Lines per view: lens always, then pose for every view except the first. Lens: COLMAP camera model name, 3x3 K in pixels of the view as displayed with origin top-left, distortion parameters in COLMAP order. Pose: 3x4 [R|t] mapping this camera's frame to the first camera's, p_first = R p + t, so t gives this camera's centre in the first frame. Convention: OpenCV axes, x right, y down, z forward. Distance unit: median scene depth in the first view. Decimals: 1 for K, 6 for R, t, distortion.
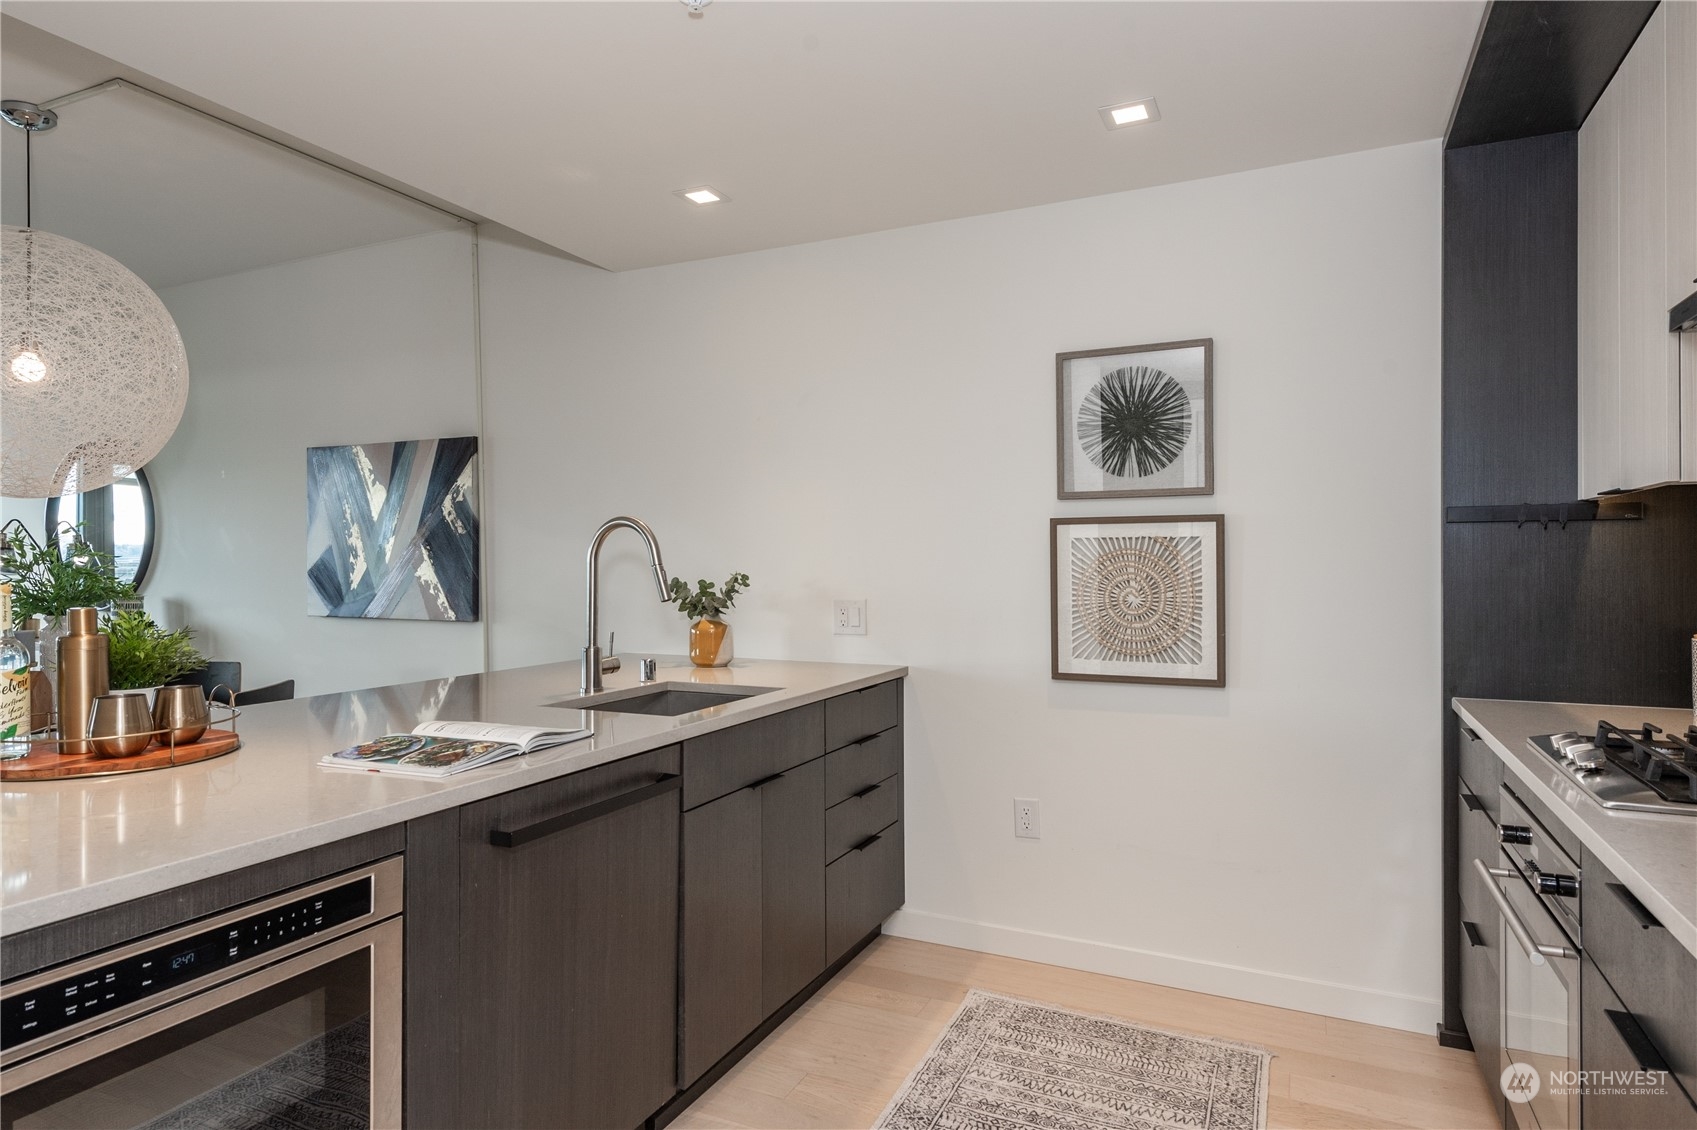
lens RADIAL K [[967.7, 0, 848.5], [0, 967.7, 565.0], [0, 0, 1]] dist [0.004640, -0.000662]
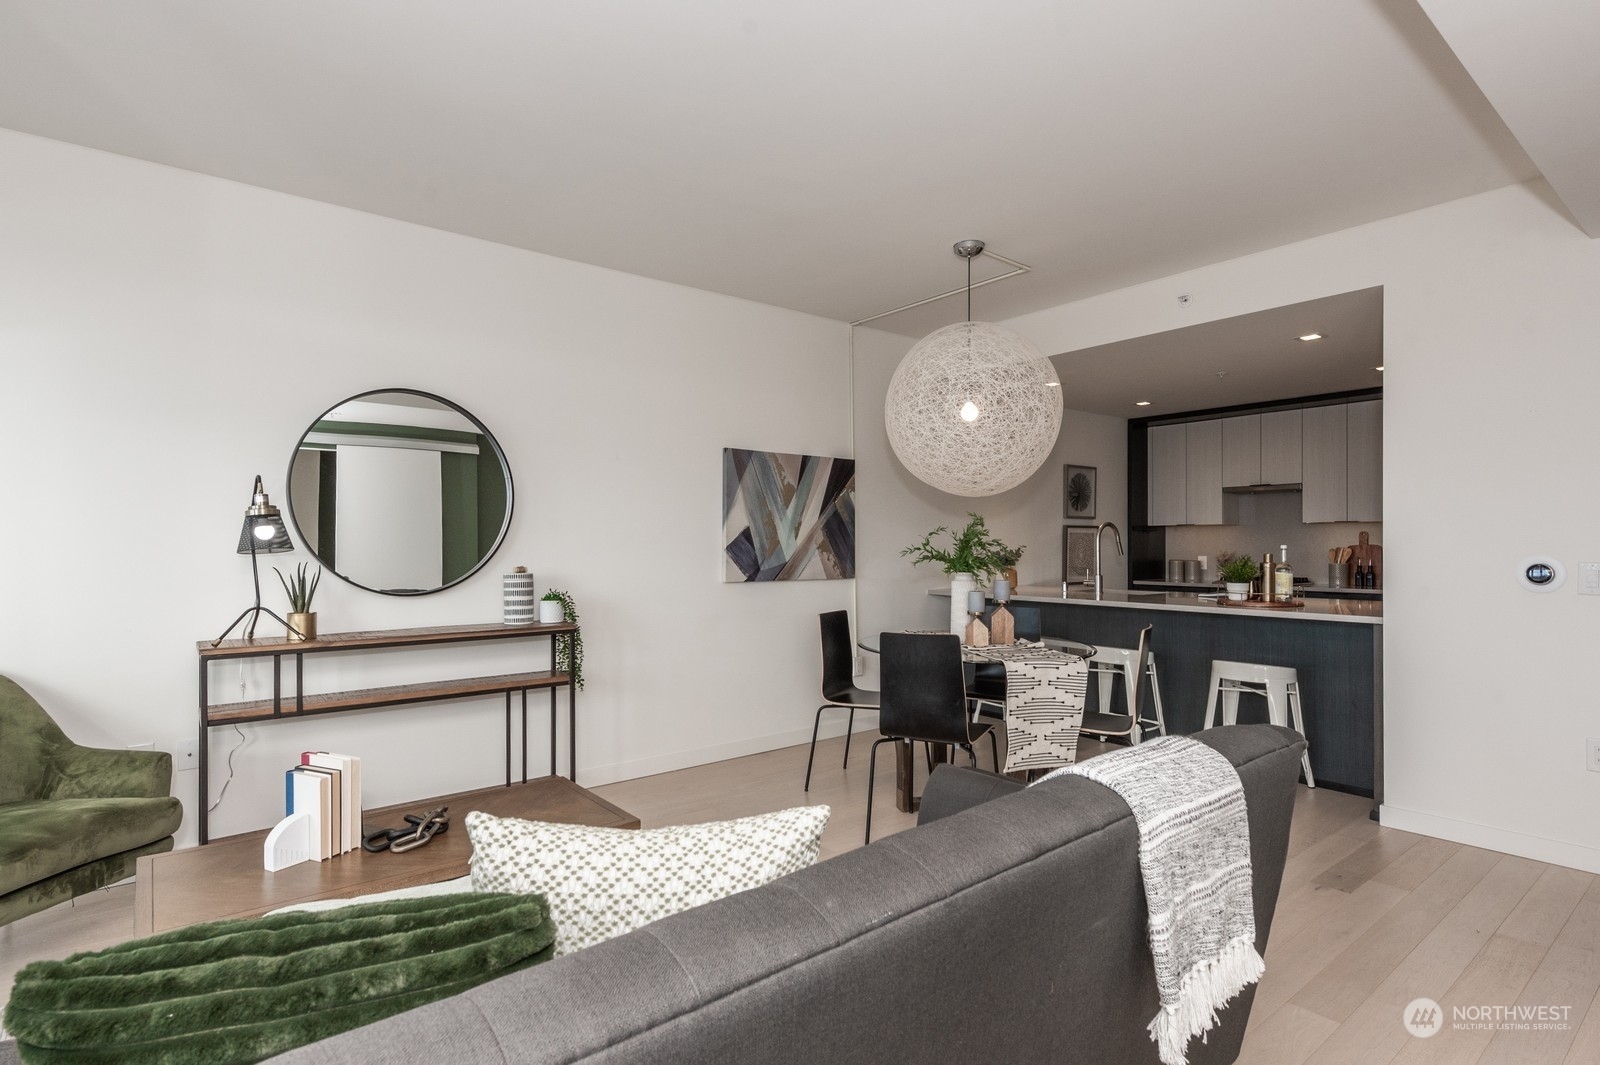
lens RADIAL K [[805.9, 0, 780.1], [0, 805.9, 542.5], [0, 0, 1]] dist [0.012751, -0.000135]
pose [[0.447453, 0.004963, 0.894294, -2.257564], [0.002698, 0.999973, -0.006900, 0.013435], [-0.894304, 0.005500, 0.447427, 0.738388]]
